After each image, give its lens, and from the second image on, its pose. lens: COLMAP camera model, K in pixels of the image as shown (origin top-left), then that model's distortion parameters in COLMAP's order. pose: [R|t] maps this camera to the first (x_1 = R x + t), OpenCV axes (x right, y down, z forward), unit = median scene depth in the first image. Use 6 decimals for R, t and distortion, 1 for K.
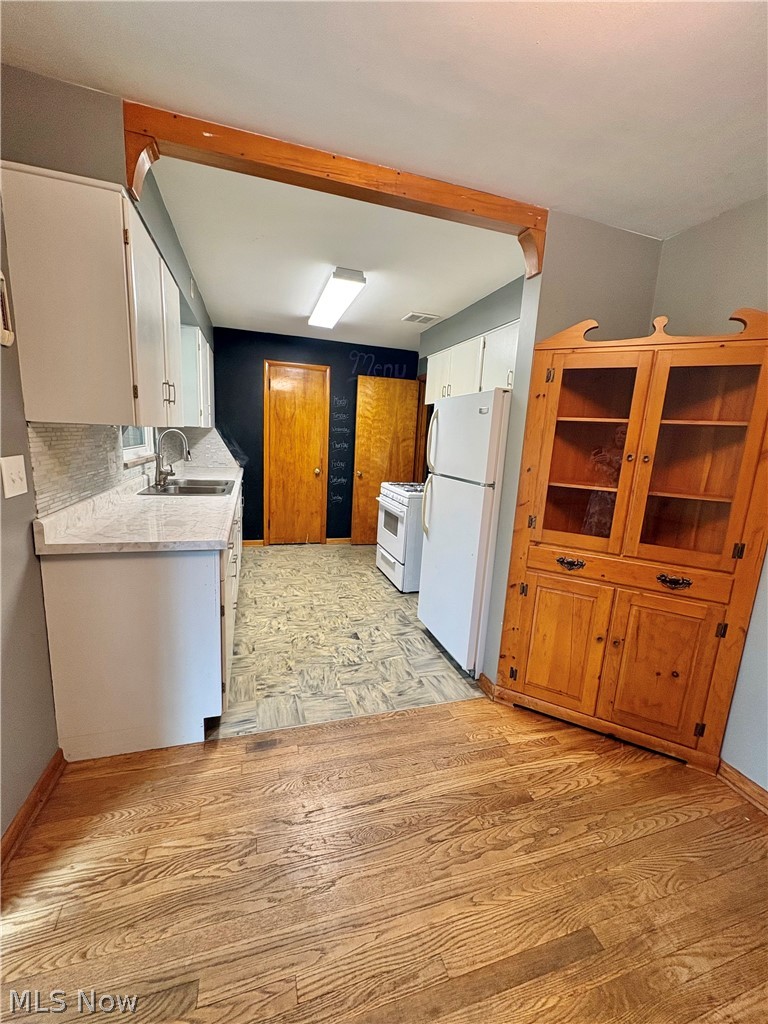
lens RADIAL K [[408.8, 0, 385.4], [0, 408.8, 511.7], [0, 0, 1]] dist [0.001029, 0.000107]
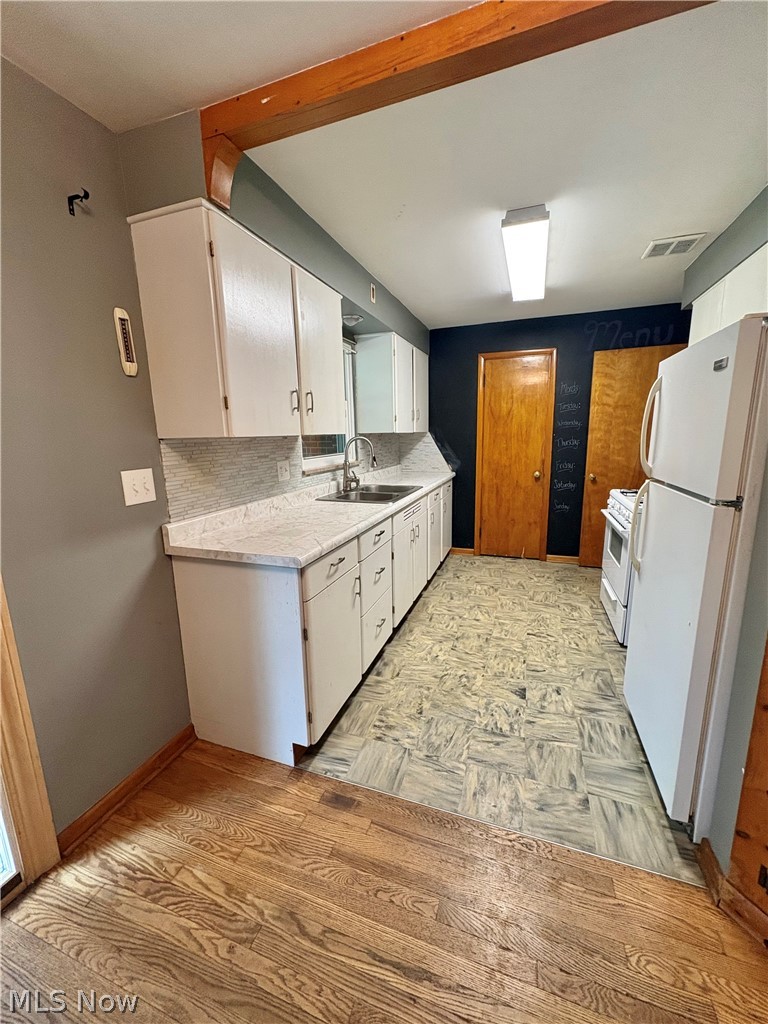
lens RADIAL K [[408.8, 0, 384.7], [0, 408.8, 511.8], [0, 0, 1]] dist [0.001029, 0.000107]
pose [[0.794553, 0.044808, -0.605539, 0.212927], [-0.047212, 0.998813, 0.011960, -0.036698], [0.605356, 0.019086, 0.795726, 0.292576]]
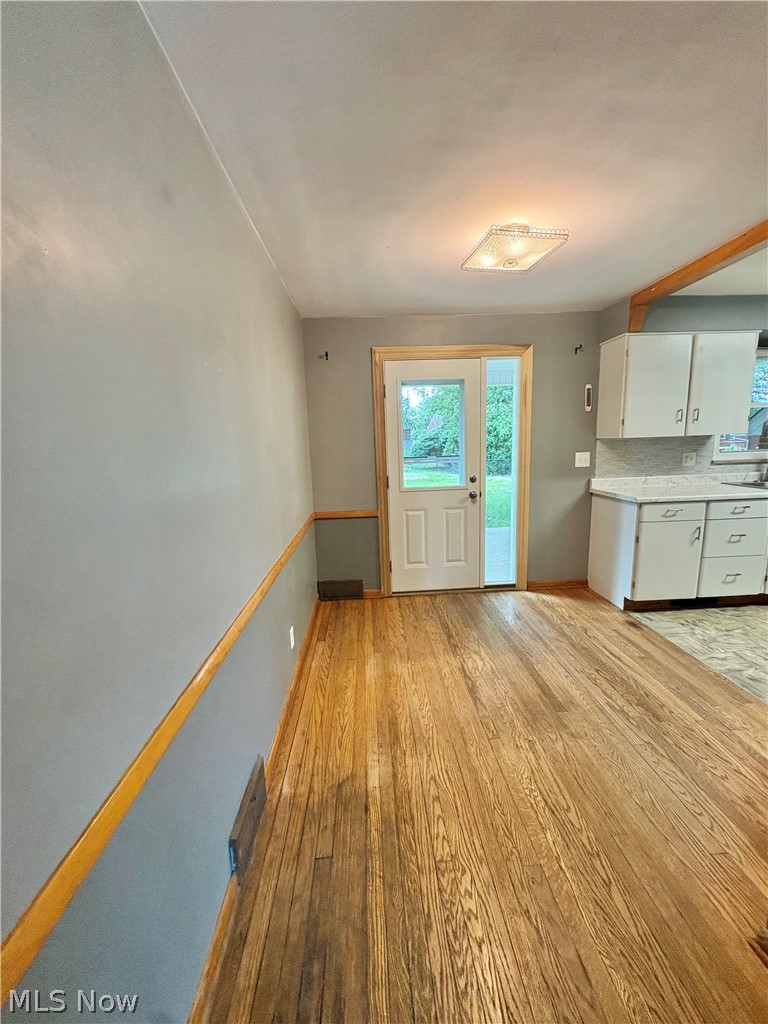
lens RADIAL K [[408.8, 0, 385.3], [0, 408.8, 512.1], [0, 0, 1]] dist [0.001029, 0.000107]
pose [[-0.250599, 0.119884, -0.960639, 1.202430], [-0.157572, 0.974019, 0.162660, 0.009170], [0.955181, 0.192132, -0.225198, 0.255674]]
